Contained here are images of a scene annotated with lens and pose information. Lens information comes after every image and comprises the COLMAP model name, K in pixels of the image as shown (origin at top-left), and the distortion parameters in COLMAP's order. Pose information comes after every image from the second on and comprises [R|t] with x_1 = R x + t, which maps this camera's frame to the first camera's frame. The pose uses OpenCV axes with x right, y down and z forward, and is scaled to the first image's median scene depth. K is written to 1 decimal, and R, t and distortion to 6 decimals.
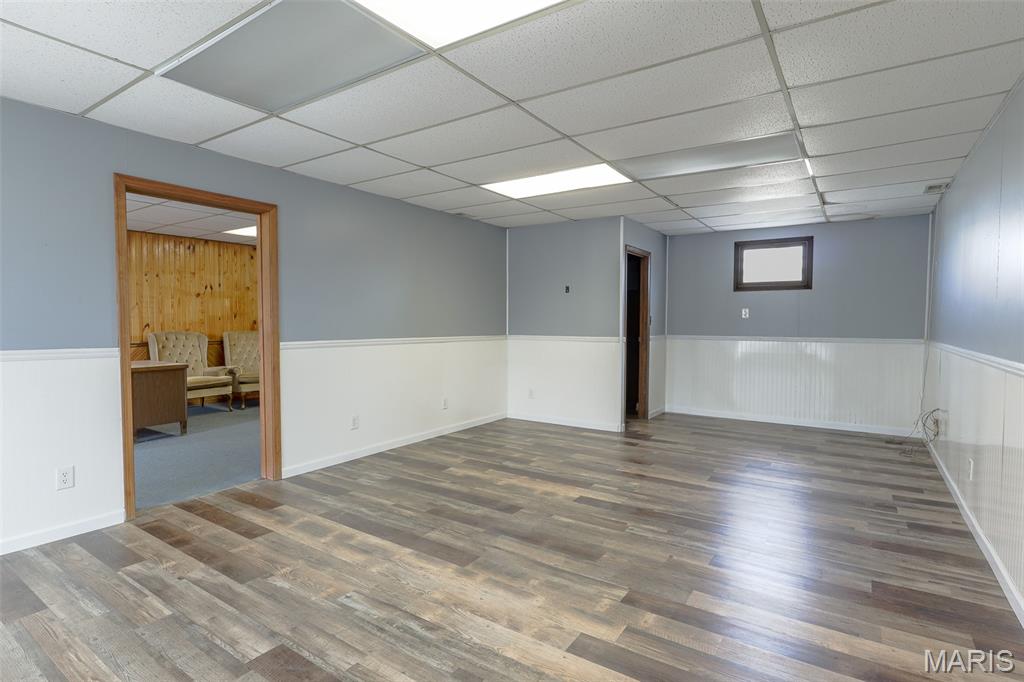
lens RADIAL K [[512.5, 0, 512.0], [0, 512.5, 341.0], [0, 0, 1]] dist [-0.005624, -0.000515]
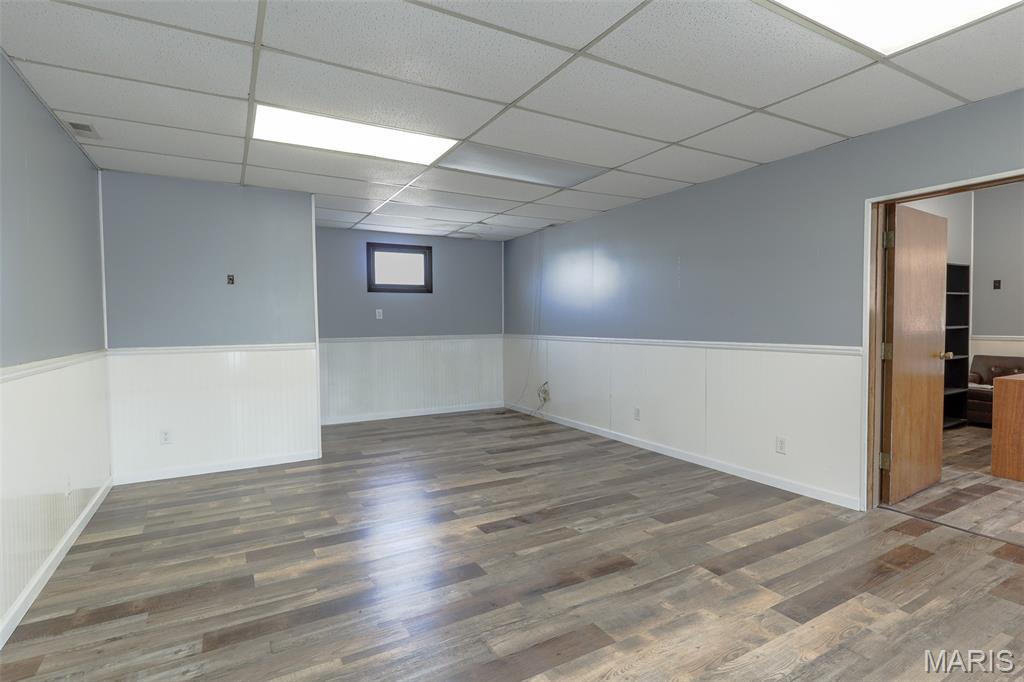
lens RADIAL K [[510.7, 0, 512.0], [0, 510.7, 341.0], [0, 0, 1]] dist [-0.003902, 0.000230]
pose [[0.446881, -0.041426, 0.893634, -0.521798], [0.044937, 0.998706, 0.023825, -0.021075], [-0.893464, 0.029510, 0.448164, 0.493563]]
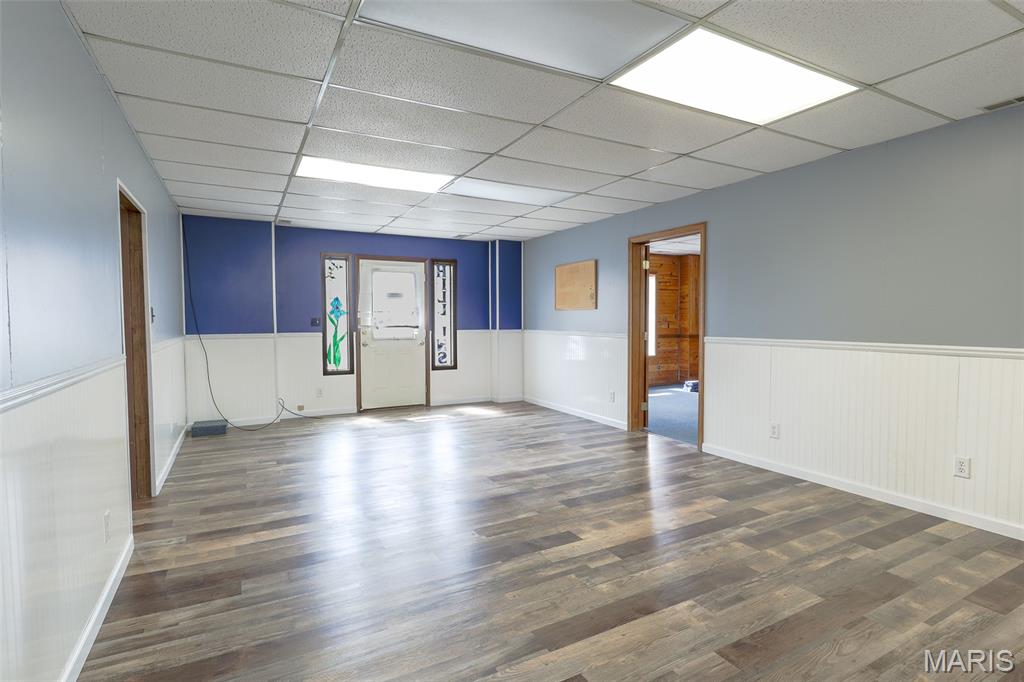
lens RADIAL K [[510.7, 0, 512.0], [0, 510.7, 341.0], [0, 0, 1]] dist [-0.003902, 0.000230]
pose [[-0.463312, 0.036703, -0.885435, 0.773304], [-0.031648, 0.997819, 0.057921, -0.039700], [0.885630, 0.054858, -0.461140, 1.110242]]
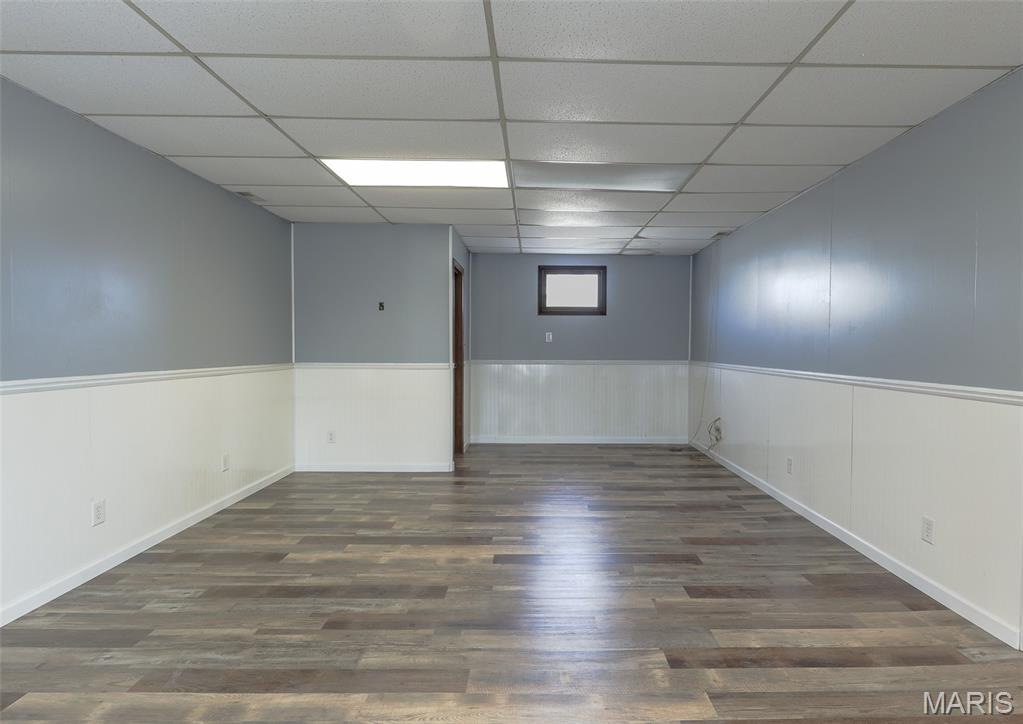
lens RADIAL K [[547.9, 0, 541.4], [0, 547.9, 362.2], [0, 0, 1]] dist [-0.003650, -0.001006]
pose [[0.820297, -0.016417, 0.571703, -0.272746], [0.020192, 0.999796, -0.000261, -0.007866], [-0.571582, 0.011757, 0.820461, 0.196959]]
